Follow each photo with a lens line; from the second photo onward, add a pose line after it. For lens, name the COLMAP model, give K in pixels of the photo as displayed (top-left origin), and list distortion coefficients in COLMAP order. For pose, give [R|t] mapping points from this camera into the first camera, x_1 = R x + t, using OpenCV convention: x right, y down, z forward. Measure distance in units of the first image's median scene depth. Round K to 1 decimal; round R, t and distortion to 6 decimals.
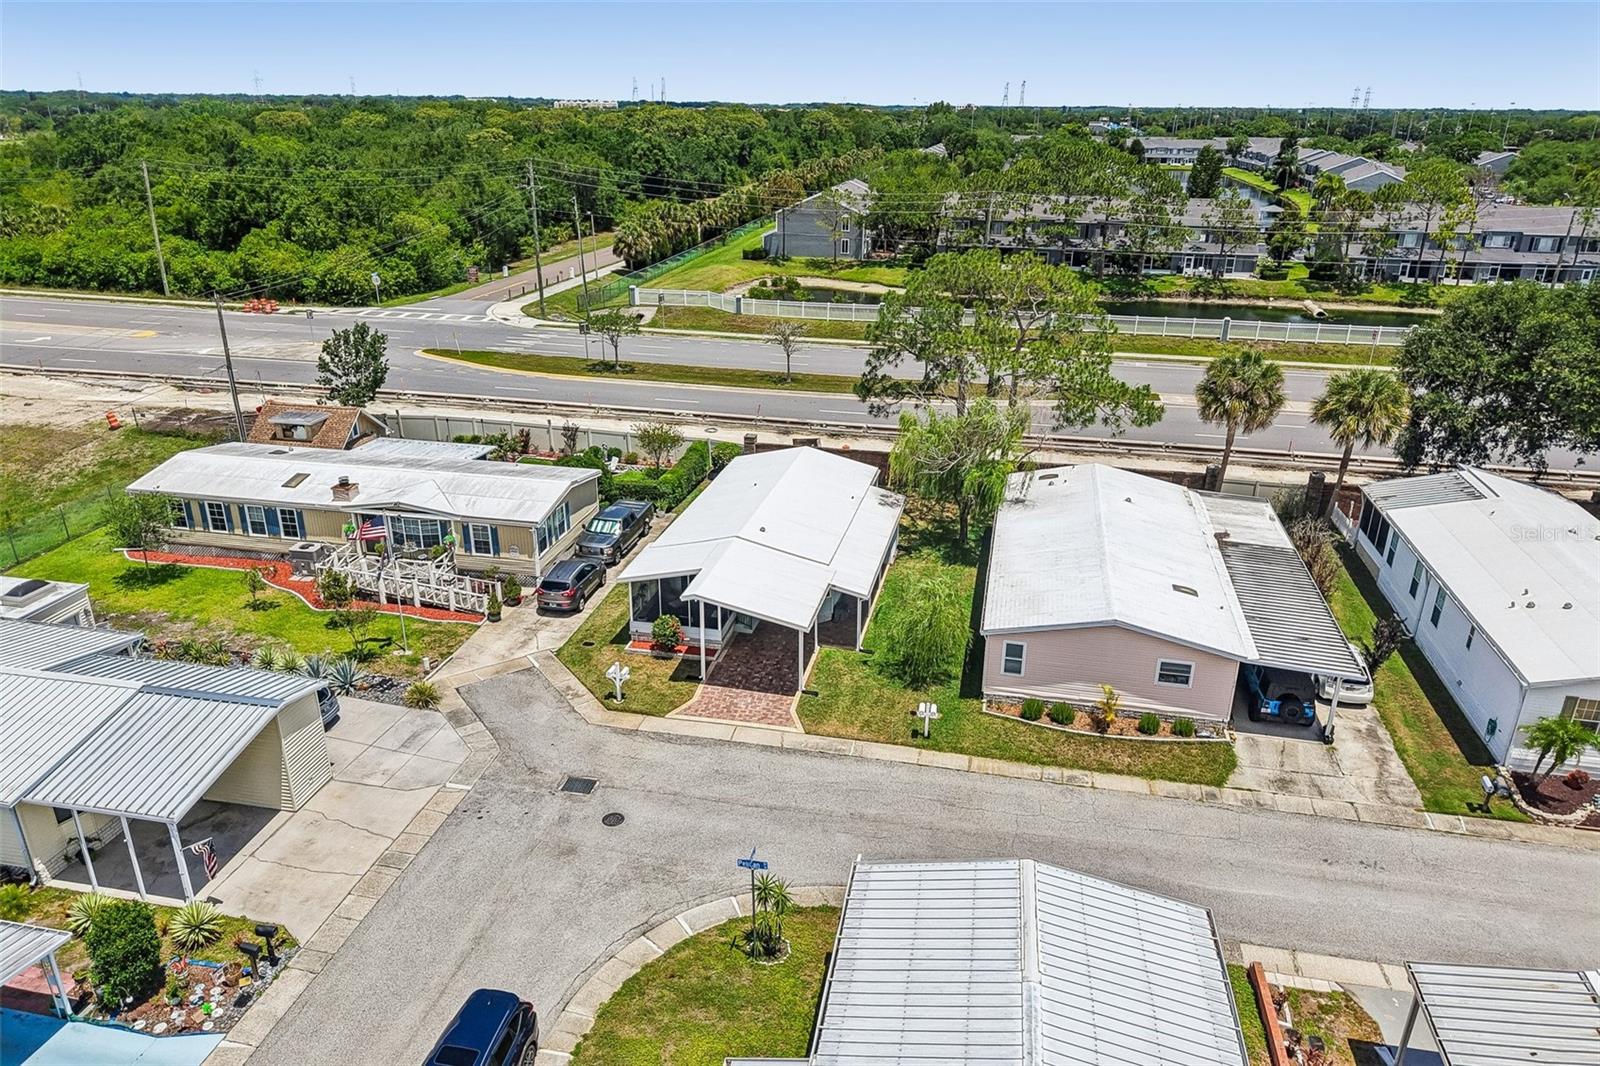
lens RADIAL K [[1057.8, 0, 796.6], [0, 1057.8, 531.1], [0, 0, 1]] dist [0.097222, -0.172128]
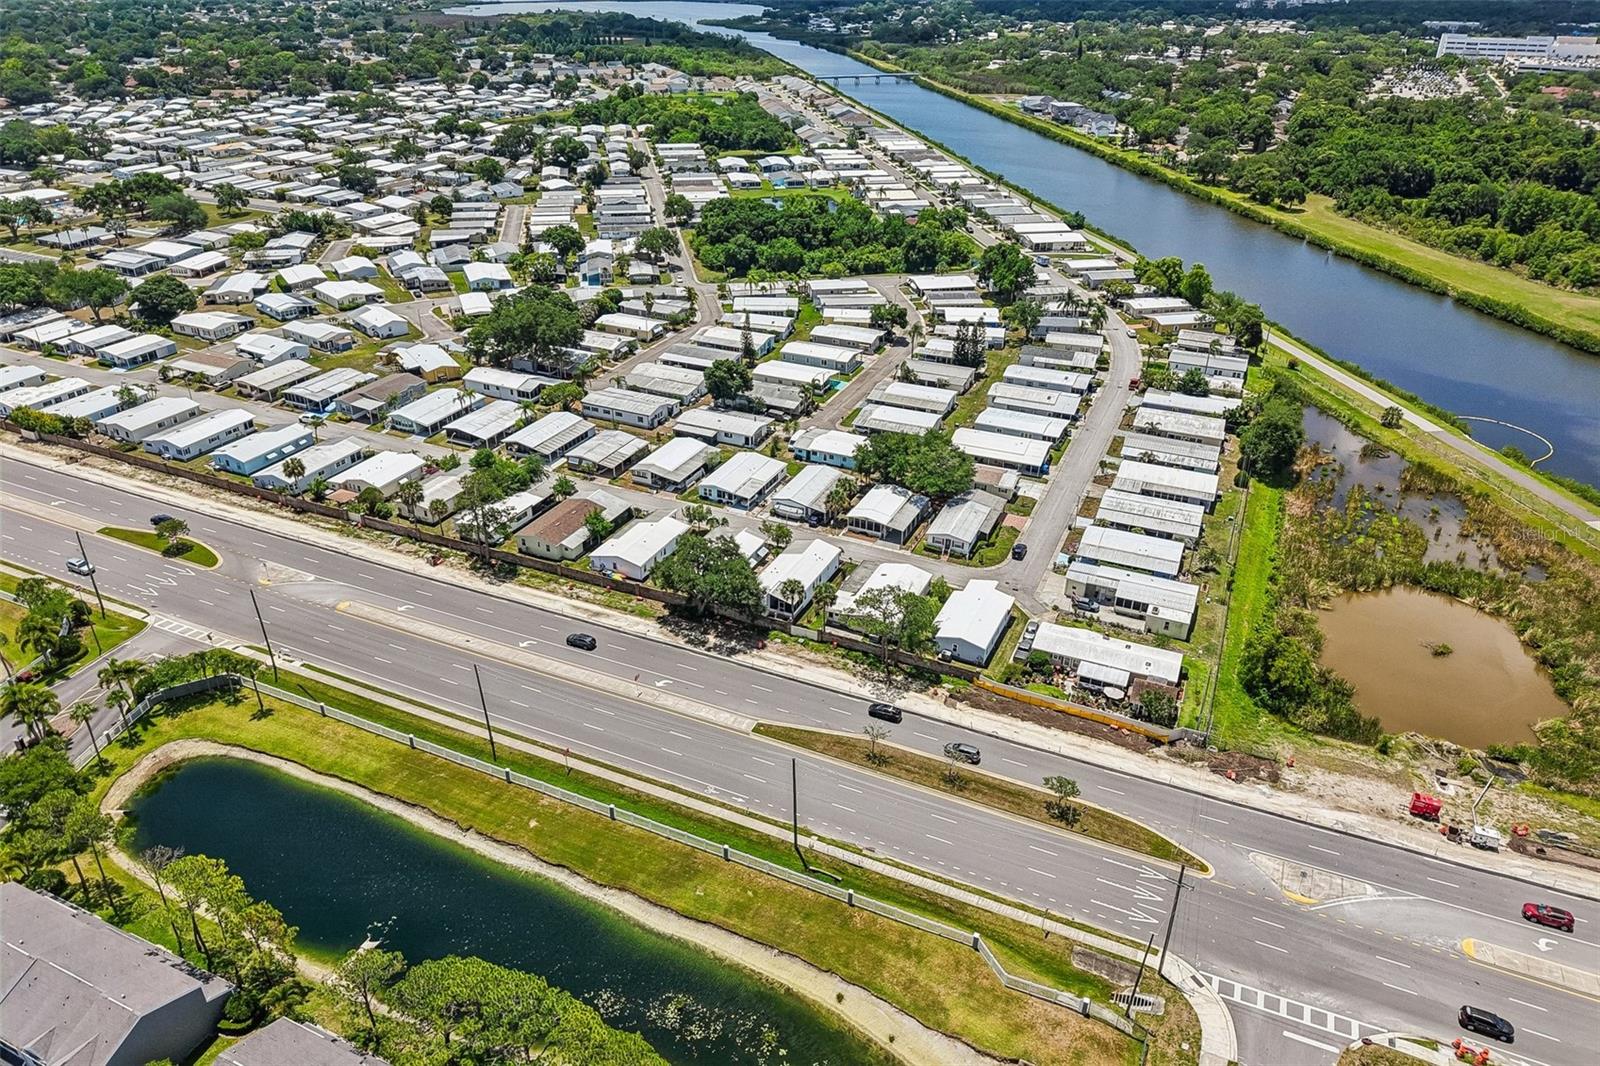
lens RADIAL K [[1071.1, 0, 795.5], [0, 1071.1, 535.1], [0, 0, 1]] dist [0.024616, -0.030365]
pose [[-0.976093, -0.111949, 0.186306, -0.093001], [0.069079, 0.652934, 0.754258, -3.318752], [-0.206084, 0.749096, -0.629591, 3.665240]]
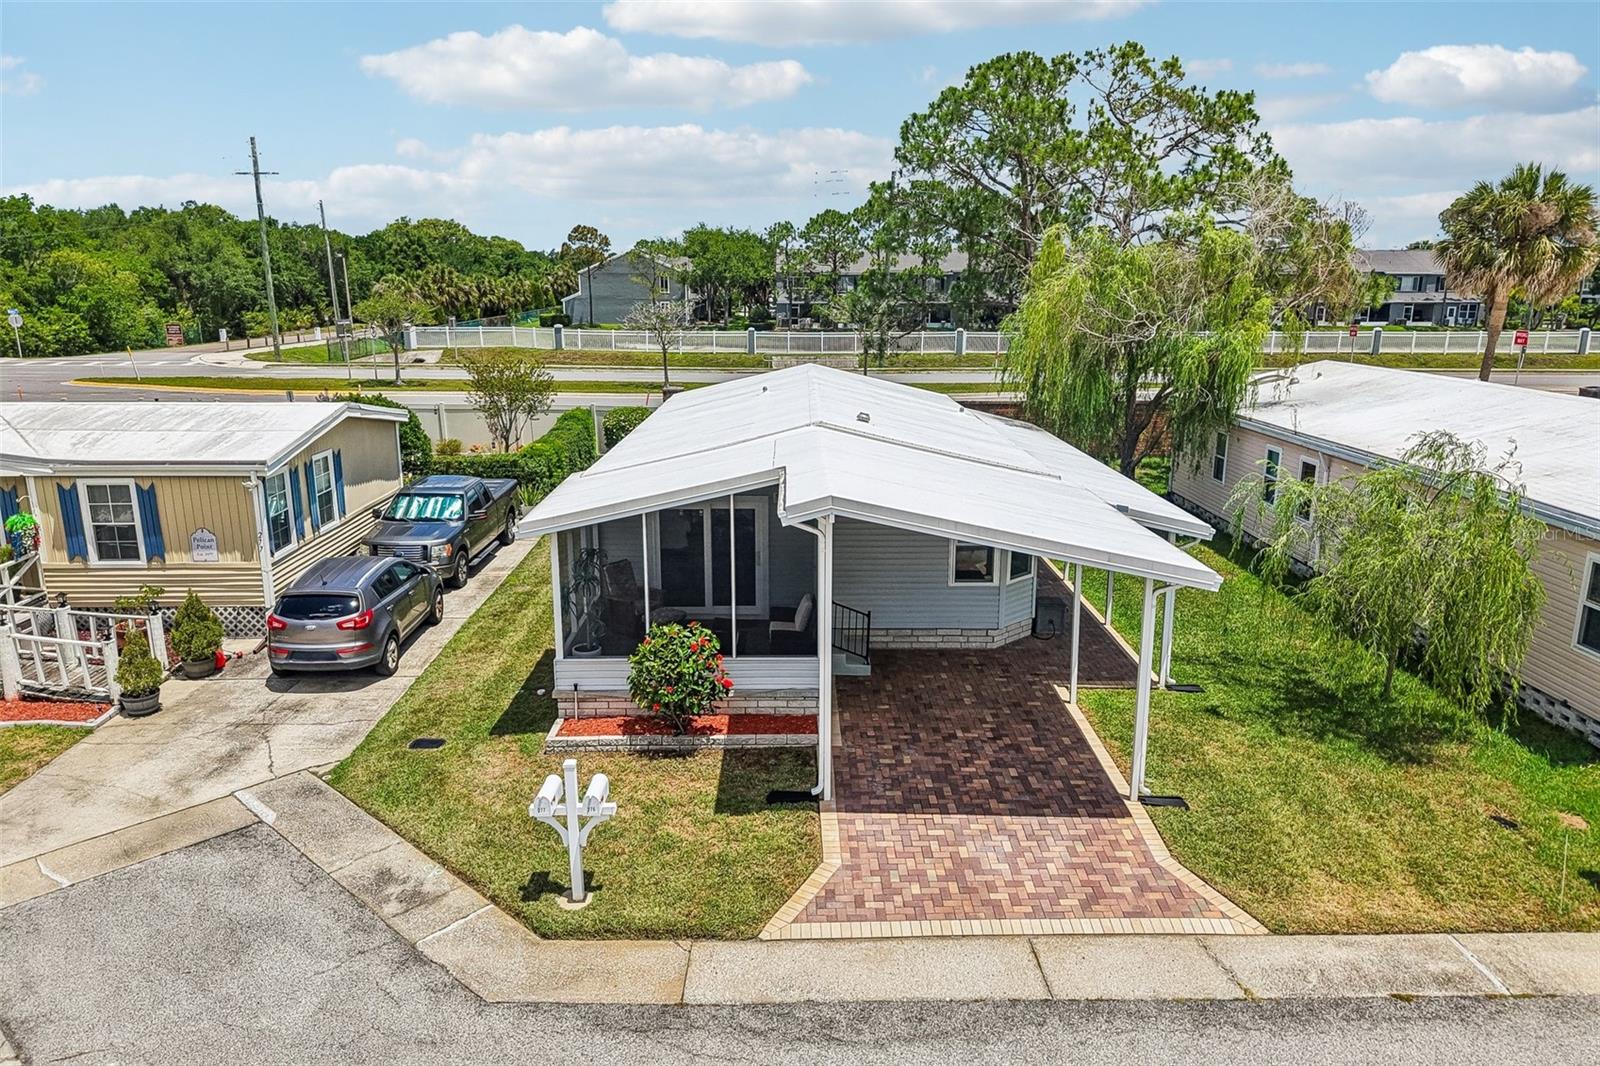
lens RADIAL K [[1071.1, 0, 795.5], [0, 1071.1, 535.1], [0, 0, 1]] dist [0.024616, -0.030365]
pose [[0.975299, -0.058442, 0.213016, -0.152036], [0.087722, 0.987534, -0.130699, 0.096981], [-0.202722, 0.146157, 0.968267, 0.636373]]
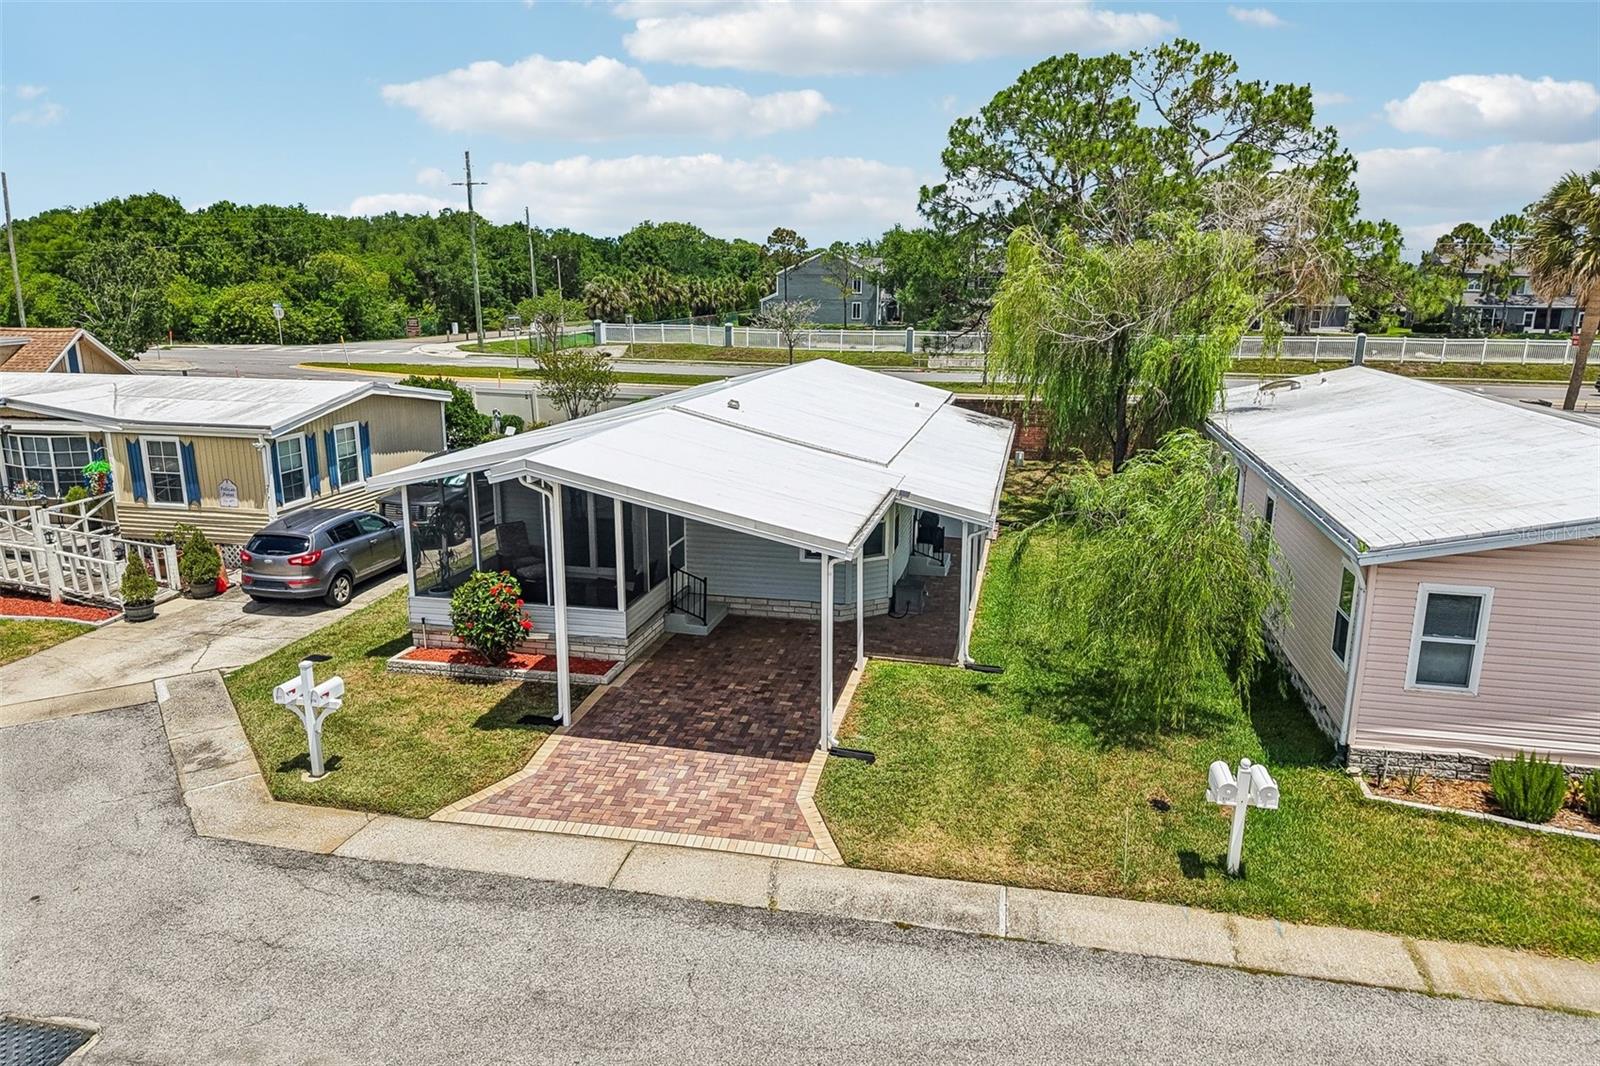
lens RADIAL K [[1071.1, 0, 795.5], [0, 1071.1, 535.1], [0, 0, 1]] dist [0.024616, -0.030365]
pose [[0.999990, -0.002531, -0.003583, -0.004640], [0.001999, 0.989935, -0.141512, 0.120473], [0.003905, 0.141504, 0.989930, 0.580671]]
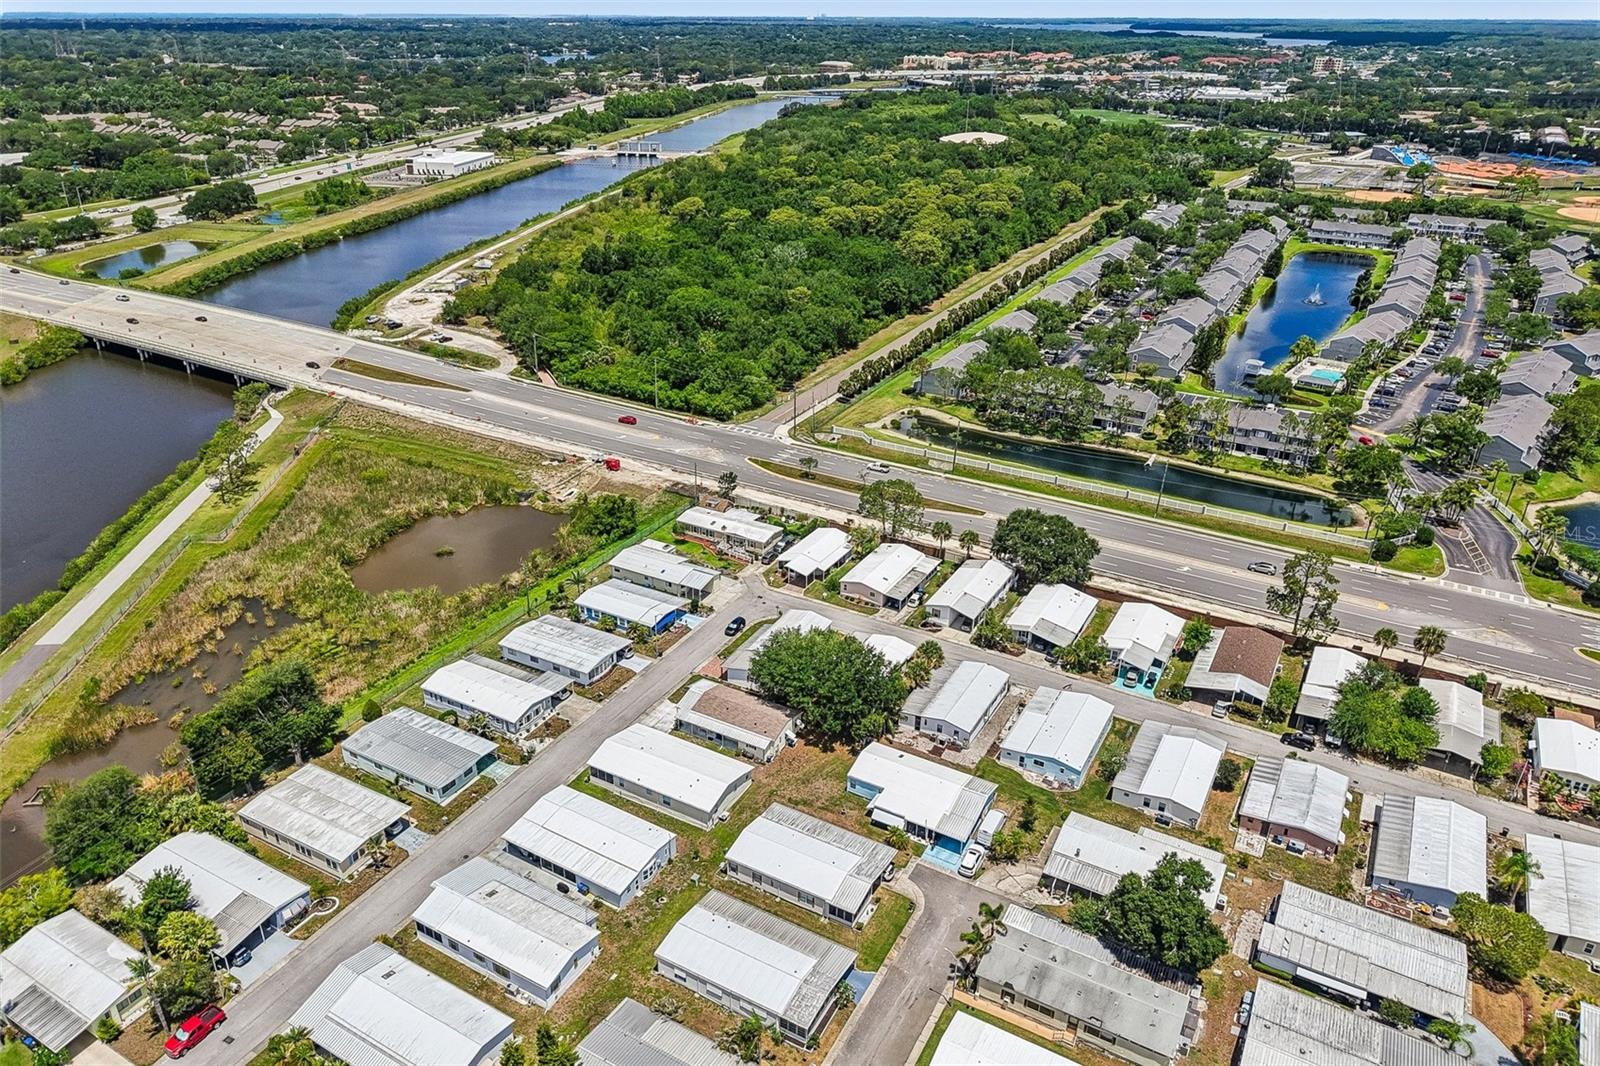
lens RADIAL K [[1071.1, 0, 795.5], [0, 1071.1, 535.1], [0, 0, 1]] dist [0.024616, -0.030365]
pose [[0.952062, 0.134995, -0.274506, 1.214938], [-0.113759, 0.989245, 0.091937, -0.513346], [0.283965, -0.056302, 0.957180, -3.558128]]
